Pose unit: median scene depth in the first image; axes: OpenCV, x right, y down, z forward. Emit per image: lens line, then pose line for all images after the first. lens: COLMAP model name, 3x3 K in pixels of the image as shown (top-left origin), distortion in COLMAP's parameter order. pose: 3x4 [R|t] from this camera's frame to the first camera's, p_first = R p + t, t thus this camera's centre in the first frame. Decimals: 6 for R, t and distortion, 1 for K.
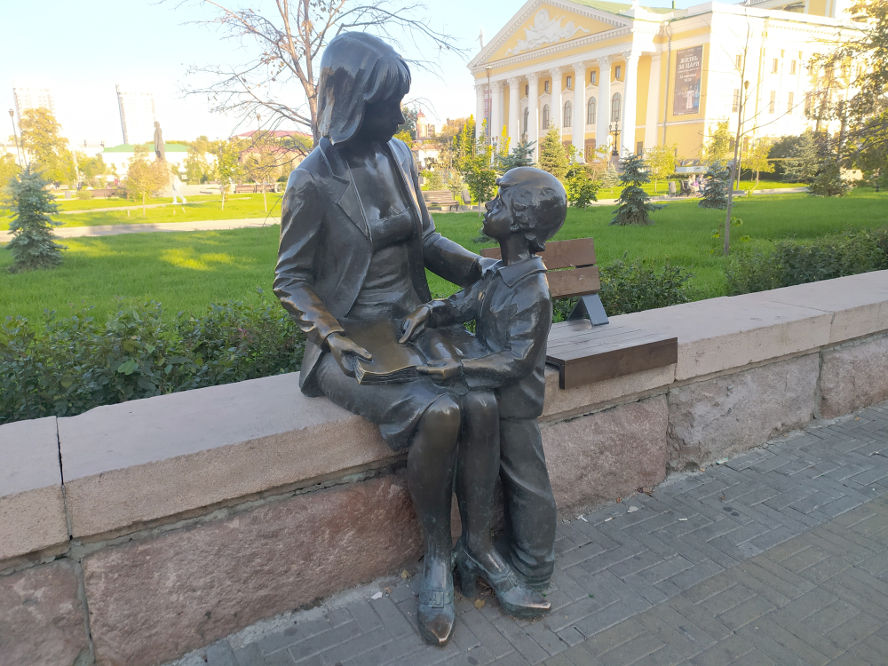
lens RADIAL K [[669.2, 0, 443.4], [0, 669.2, 334.0], [0, 0, 1]] dist [0.040872, -0.044389]
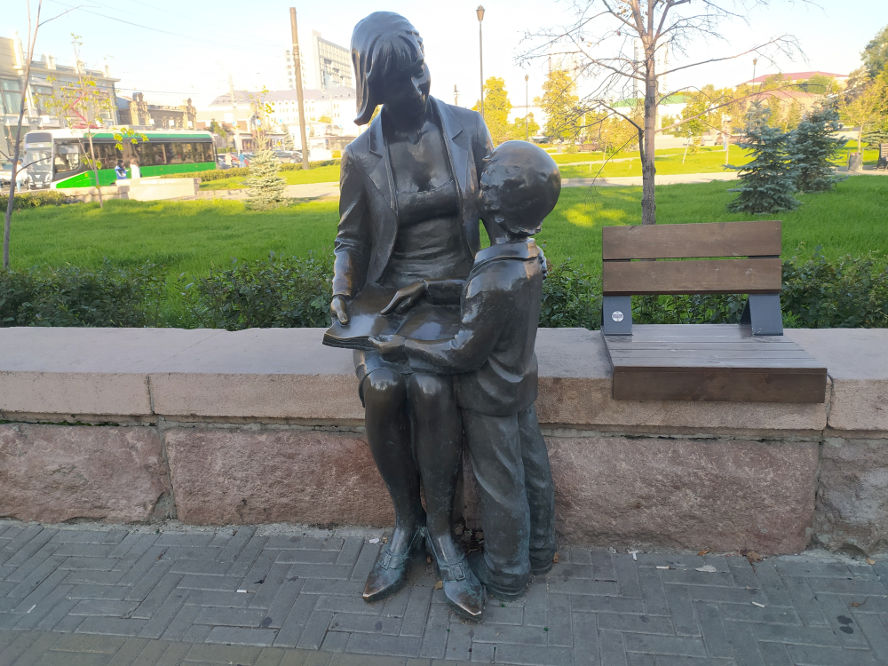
lens RADIAL K [[669.2, 0, 437.8], [0, 669.2, 328.8], [0, 0, 1]] dist [0.040872, -0.044389]
pose [[0.763137, 0.164222, -0.625022, 0.635009], [-0.126317, 0.986423, 0.104949, -0.080512], [0.633771, -0.001140, 0.773520, 0.237003]]
